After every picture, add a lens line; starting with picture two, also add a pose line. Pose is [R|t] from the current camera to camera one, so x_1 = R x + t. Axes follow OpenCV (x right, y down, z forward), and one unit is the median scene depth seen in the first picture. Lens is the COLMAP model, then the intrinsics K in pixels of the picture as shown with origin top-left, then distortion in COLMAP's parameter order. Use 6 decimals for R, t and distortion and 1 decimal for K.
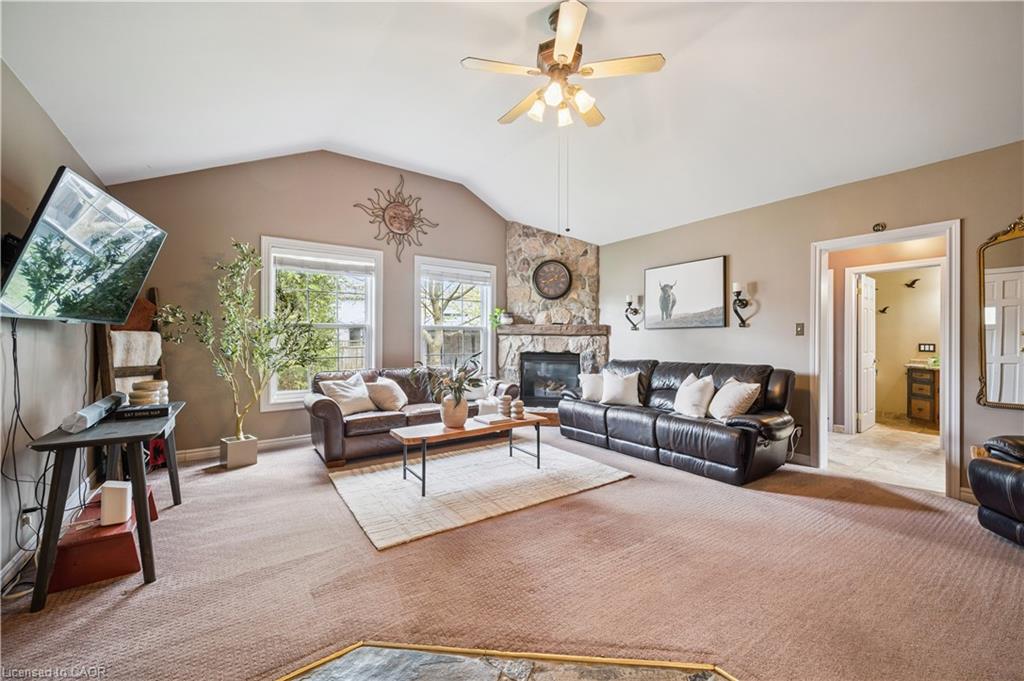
lens RADIAL K [[403.5, 0, 516.3], [0, 403.5, 339.8], [0, 0, 1]] dist [0.000137, -0.000069]
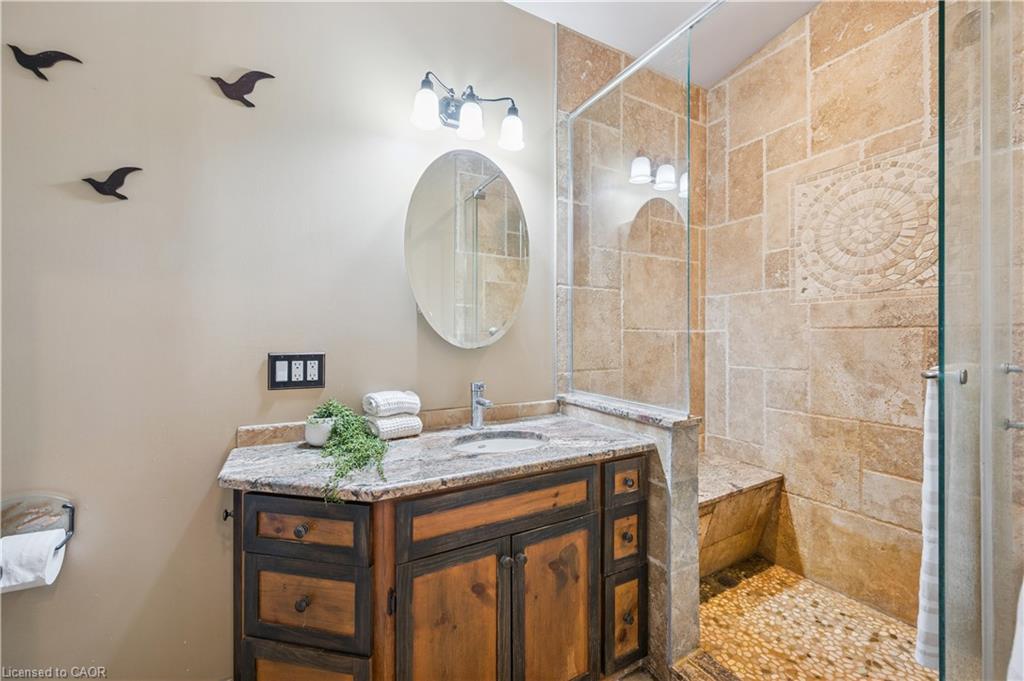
lens RADIAL K [[403.5, 0, 516.3], [0, 403.5, 339.8], [0, 0, 1]] dist [0.000137, -0.000069]
pose [[0.107900, -0.003433, 0.994156, 0.796783], [0.001352, 0.999994, 0.003306, 0.000364], [-0.994161, 0.000988, 0.107904, 0.848934]]
